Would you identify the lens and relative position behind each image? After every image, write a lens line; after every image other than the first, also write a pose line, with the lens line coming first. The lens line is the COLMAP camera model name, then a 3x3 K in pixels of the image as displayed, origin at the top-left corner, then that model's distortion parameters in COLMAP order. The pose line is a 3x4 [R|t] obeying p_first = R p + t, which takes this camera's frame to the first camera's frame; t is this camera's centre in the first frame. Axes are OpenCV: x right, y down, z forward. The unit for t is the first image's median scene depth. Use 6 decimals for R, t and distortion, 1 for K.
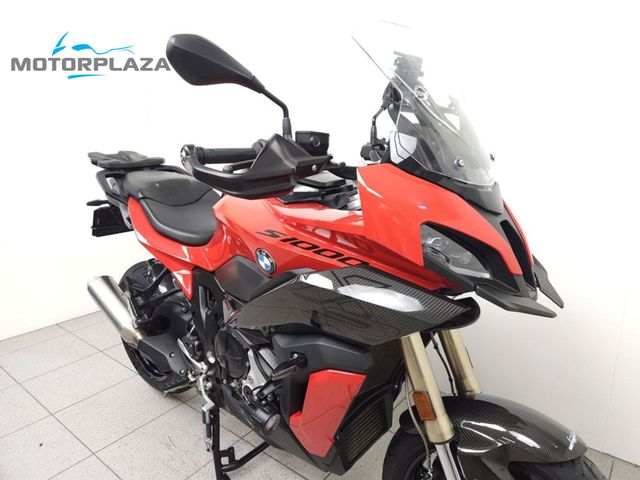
lens RADIAL K [[435.0, 0, 321.3], [0, 435.0, 228.5], [0, 0, 1]] dist [0.003019, -0.001147]
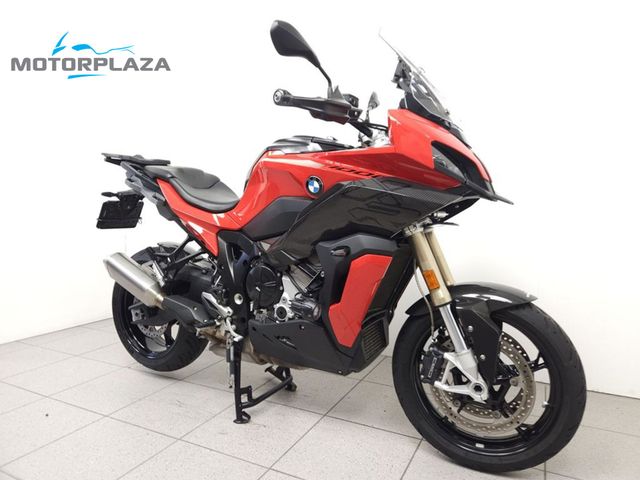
lens RADIAL K [[435.0, 0, 321.3], [0, 435.0, 228.5], [0, 0, 1]] dist [0.003019, -0.001147]
pose [[0.979898, 0.009303, 0.199280, -0.269071], [0.026704, 0.983806, -0.177237, 0.320883], [-0.197702, 0.178995, 0.963781, -0.230383]]
